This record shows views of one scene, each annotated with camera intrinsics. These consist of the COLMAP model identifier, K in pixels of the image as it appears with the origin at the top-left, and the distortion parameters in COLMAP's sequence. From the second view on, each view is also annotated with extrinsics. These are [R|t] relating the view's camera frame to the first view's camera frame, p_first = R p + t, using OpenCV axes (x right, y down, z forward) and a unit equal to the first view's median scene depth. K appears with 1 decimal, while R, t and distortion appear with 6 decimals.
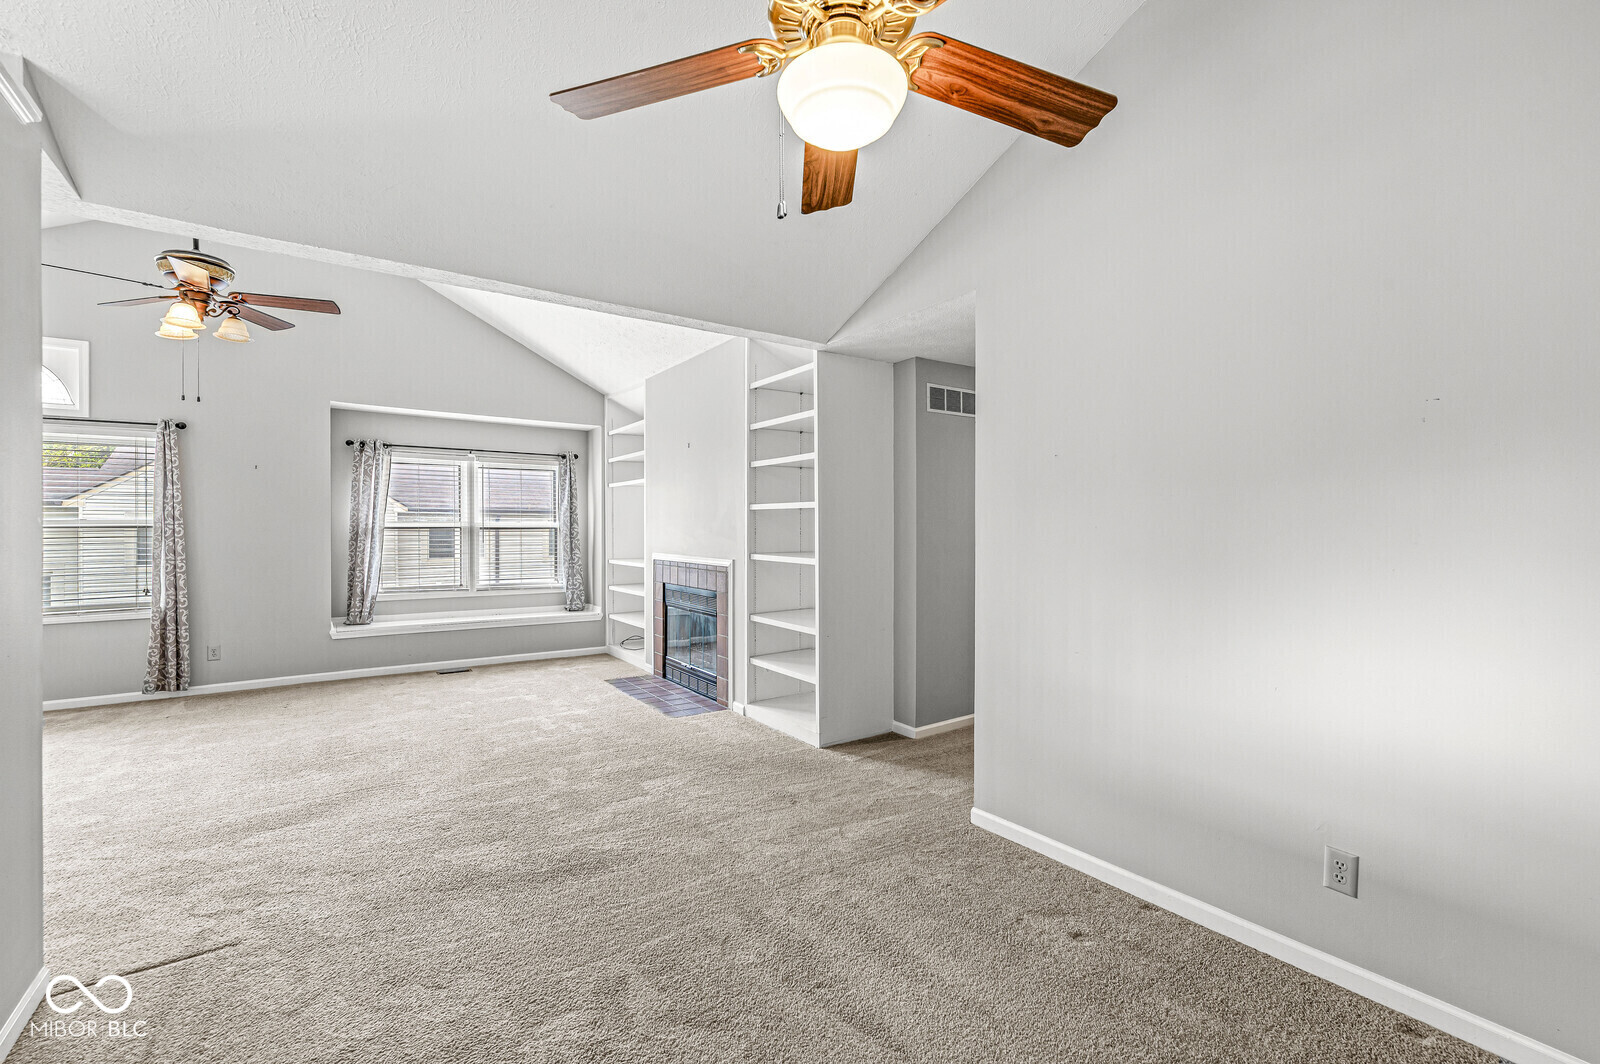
lens RADIAL K [[684.4, 0, 804.2], [0, 684.4, 531.5], [0, 0, 1]] dist [0.000019, -0.000277]
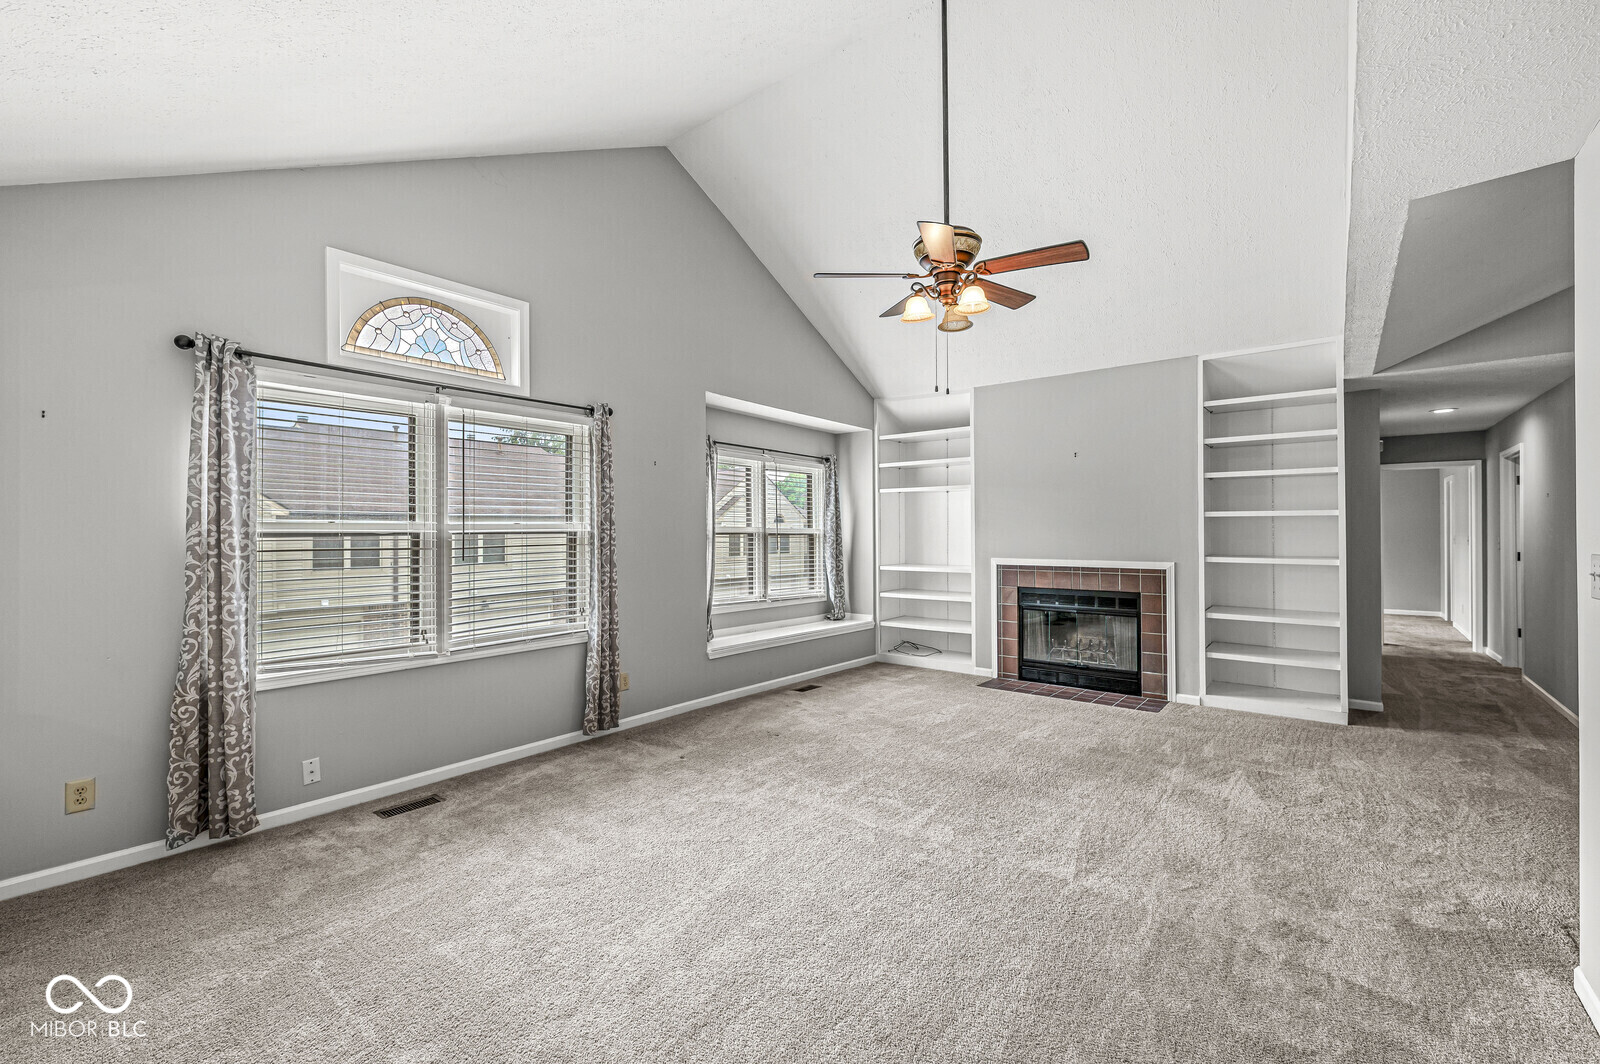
lens RADIAL K [[684.4, 0, 804.2], [0, 684.4, 531.5], [0, 0, 1]] dist [0.000019, -0.000277]
pose [[0.956170, 0.000815, 0.292811, -0.703639], [0.001981, 0.999955, -0.009252, 0.000388], [-0.292805, 0.009427, 0.956126, 0.098075]]
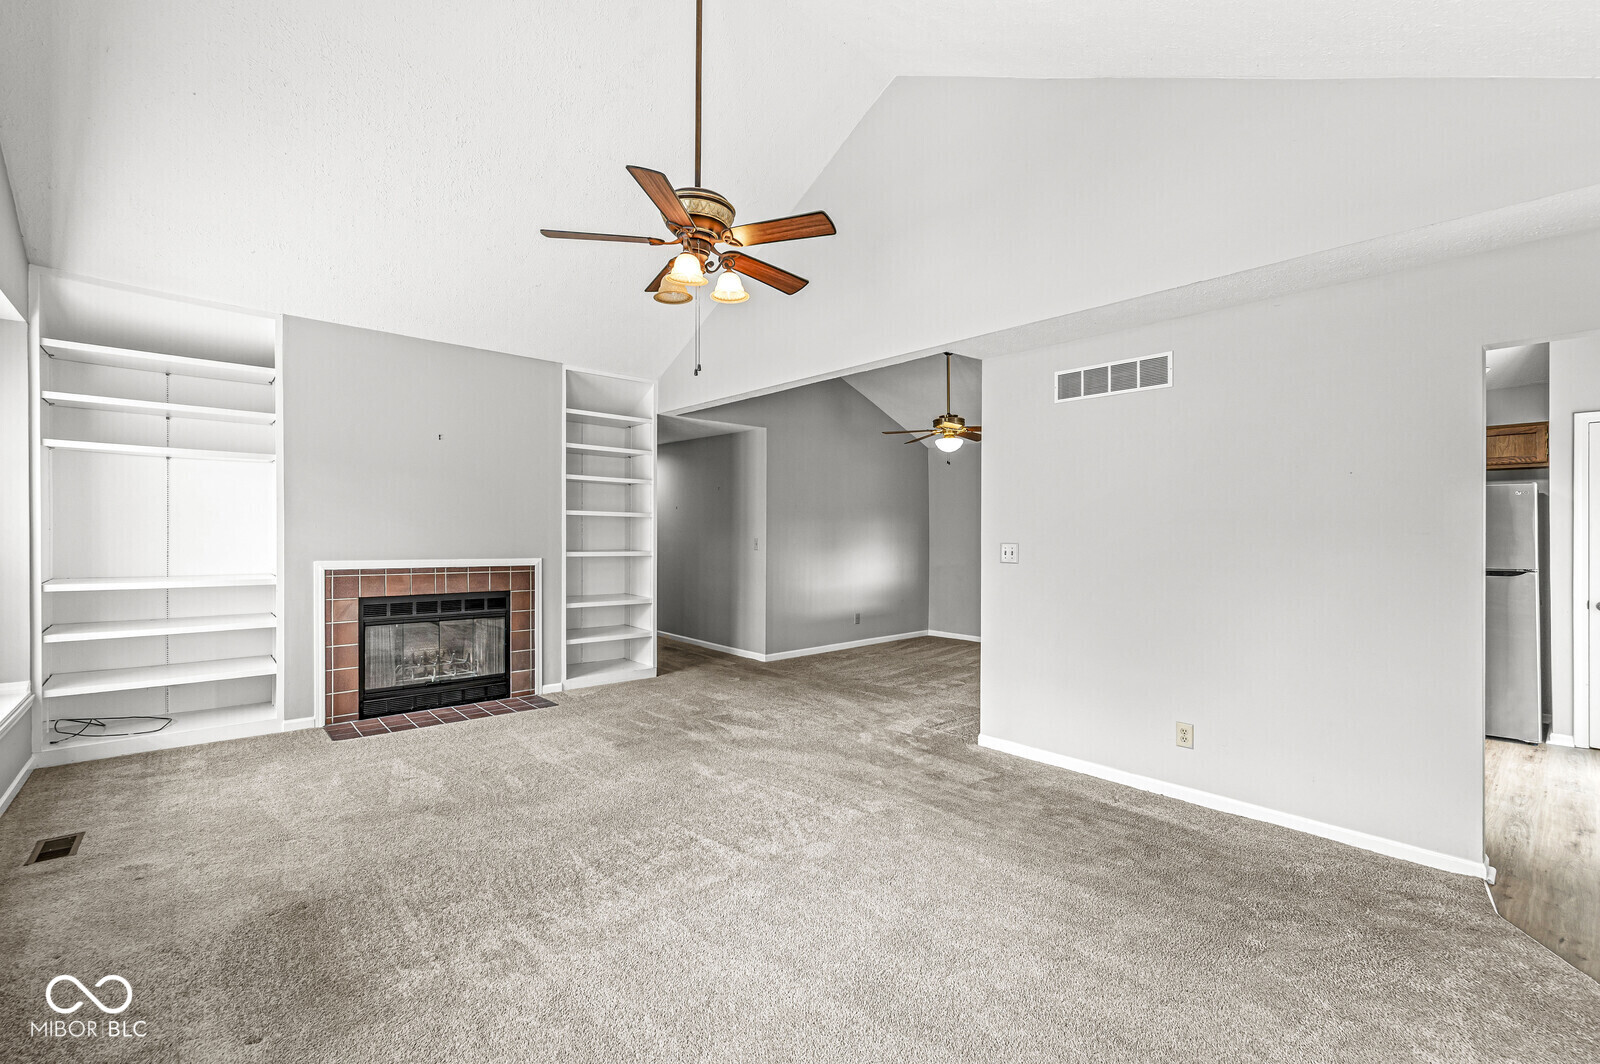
lens RADIAL K [[684.4, 0, 804.2], [0, 684.4, 531.5], [0, 0, 1]] dist [0.000019, -0.000277]
pose [[-0.127716, 0.004880, 0.991799, -0.904677], [-0.004144, 0.999977, -0.005454, 0.001173], [-0.991802, -0.004806, -0.127693, 0.516700]]
